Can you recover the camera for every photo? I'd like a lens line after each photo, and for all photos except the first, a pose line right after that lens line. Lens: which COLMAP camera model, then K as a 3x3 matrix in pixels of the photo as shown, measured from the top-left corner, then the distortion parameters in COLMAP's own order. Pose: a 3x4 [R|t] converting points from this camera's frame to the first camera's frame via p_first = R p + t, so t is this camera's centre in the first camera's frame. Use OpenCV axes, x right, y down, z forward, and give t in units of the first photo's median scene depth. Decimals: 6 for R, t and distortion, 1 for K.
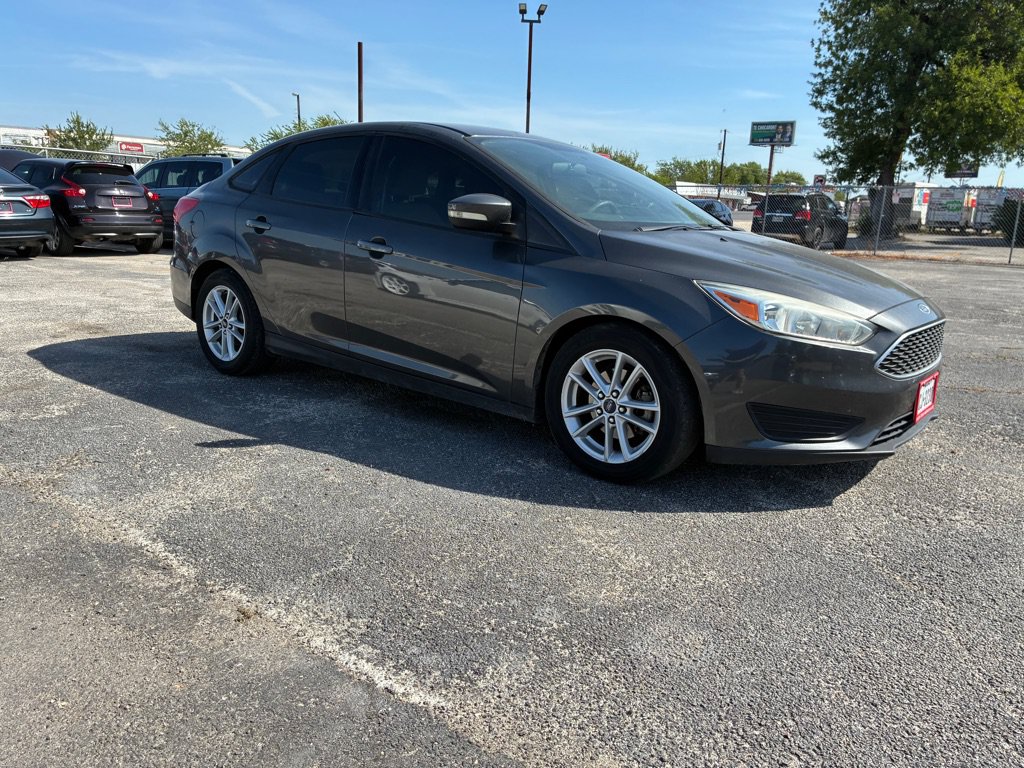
lens RADIAL K [[780.7, 0, 518.3], [0, 780.7, 387.6], [0, 0, 1]] dist [0.075089, -0.106911]
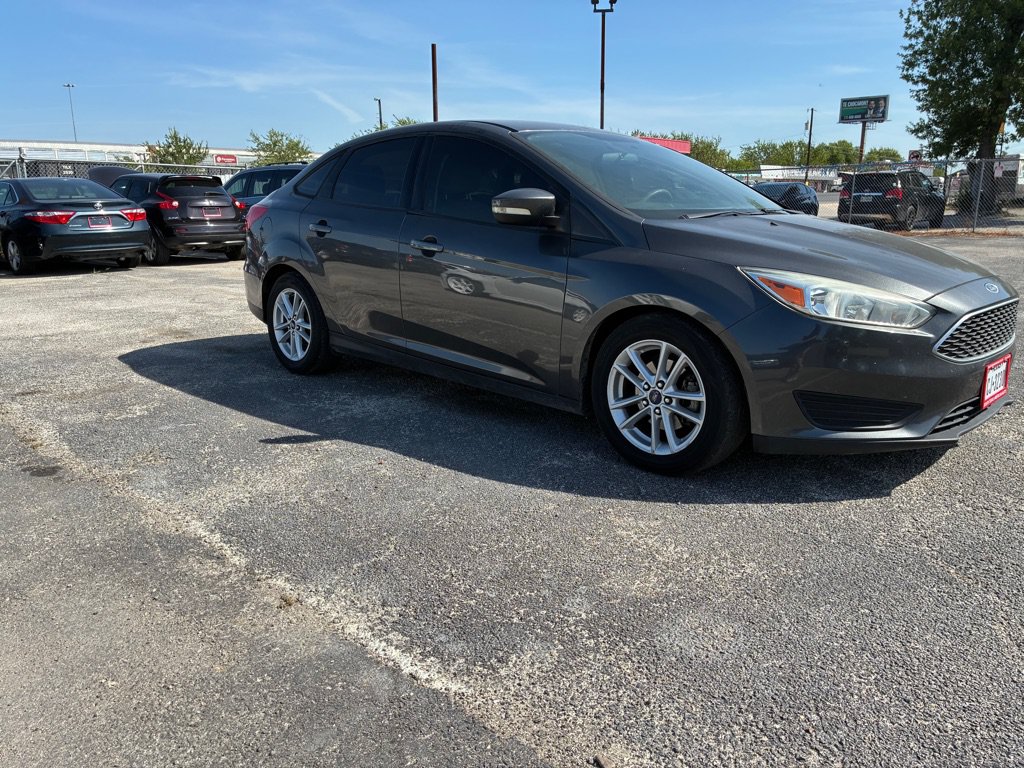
lens RADIAL K [[780.7, 0, 518.3], [0, 780.7, 387.6], [0, 0, 1]] dist [0.075089, -0.106911]
pose [[0.994032, -0.019793, -0.107274, 0.046980], [0.020565, 0.999770, 0.006092, 0.001997], [0.107128, -0.008262, 0.994211, -0.002831]]
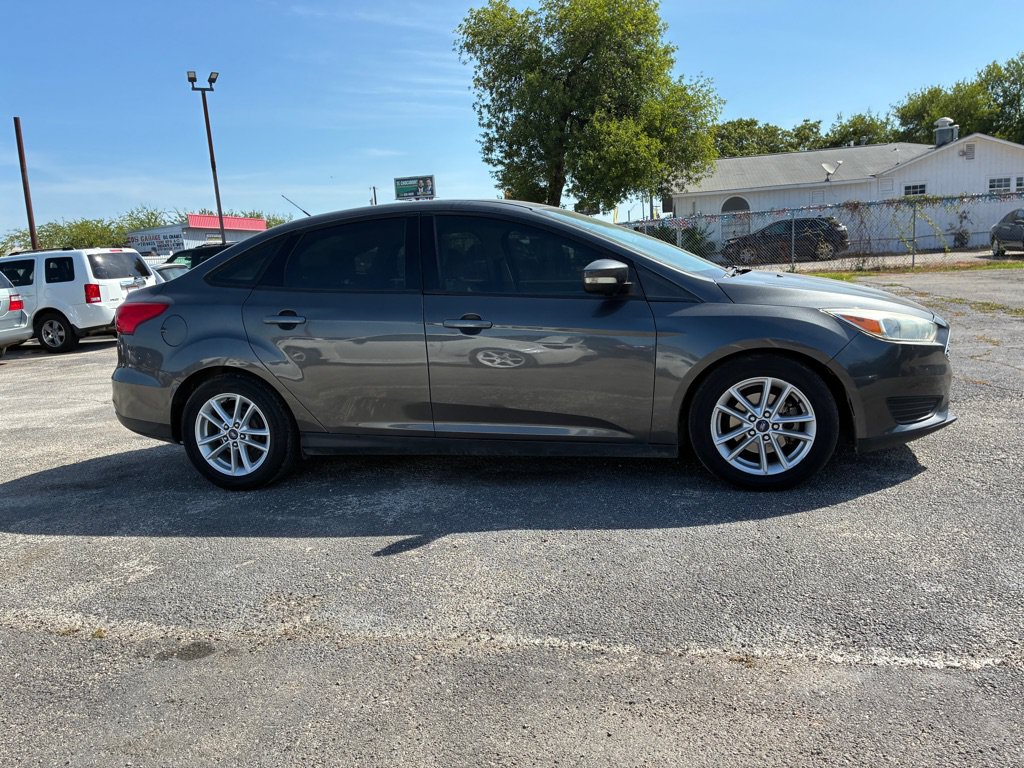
lens RADIAL K [[785.7, 0, 521.6], [0, 785.7, 386.5], [0, 0, 1]] dist [0.021799, -0.001664]
pose [[0.898869, -0.167922, 0.404767, -0.609641], [0.195598, 0.980293, -0.027680, -0.065117], [-0.392142, 0.104053, 0.914001, 0.064356]]
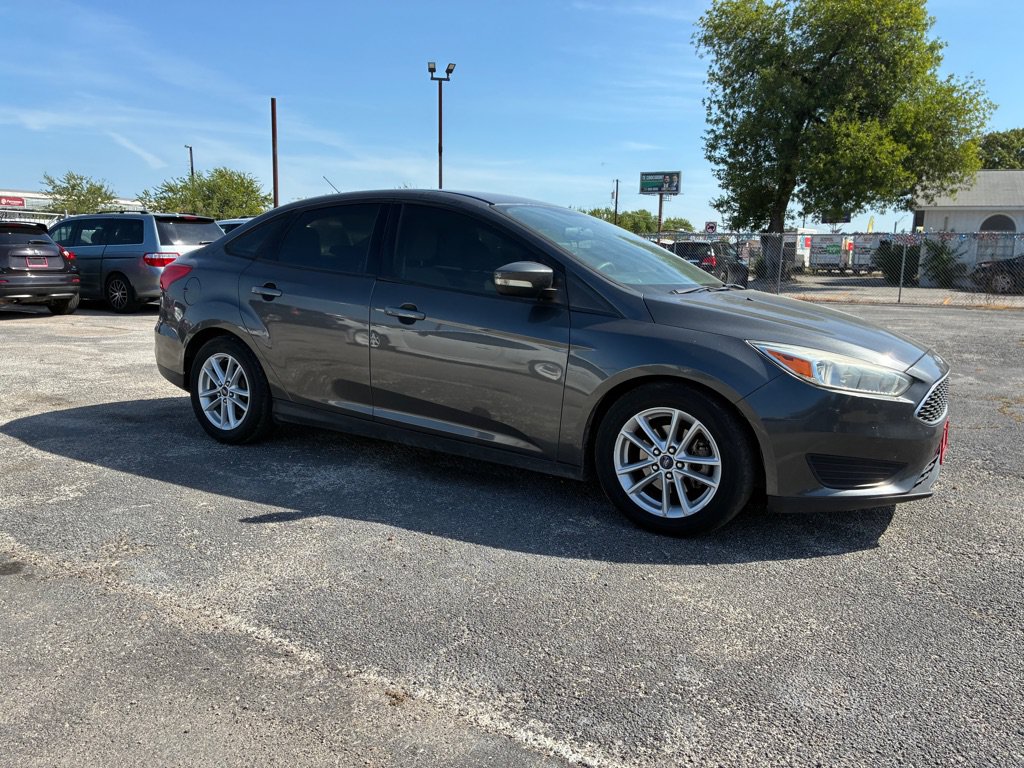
lens RADIAL K [[782.8, 0, 512.0], [0, 782.8, 384.0], [0, 0, 1]] dist [0.048989, -0.070968]
pose [[0.992403, -0.036146, 0.117598, -0.188139], [0.043349, 0.997300, -0.059281, -0.024707], [-0.115138, 0.063928, 0.991290, -0.013501]]
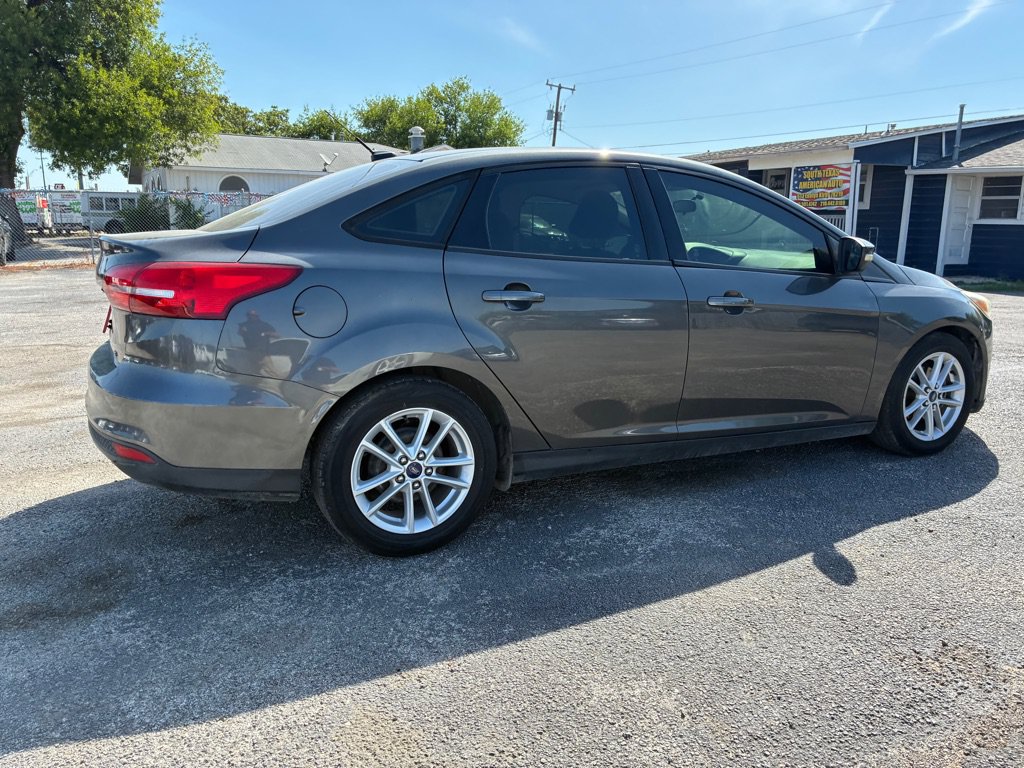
lens RADIAL K [[785.7, 0, 521.6], [0, 785.7, 386.5], [0, 0, 1]] dist [0.021799, -0.001664]
pose [[0.409910, -0.219096, 0.885421, -1.192202], [0.216171, 0.966402, 0.139057, -0.290981], [-0.886140, 0.134401, 0.443500, 0.935090]]
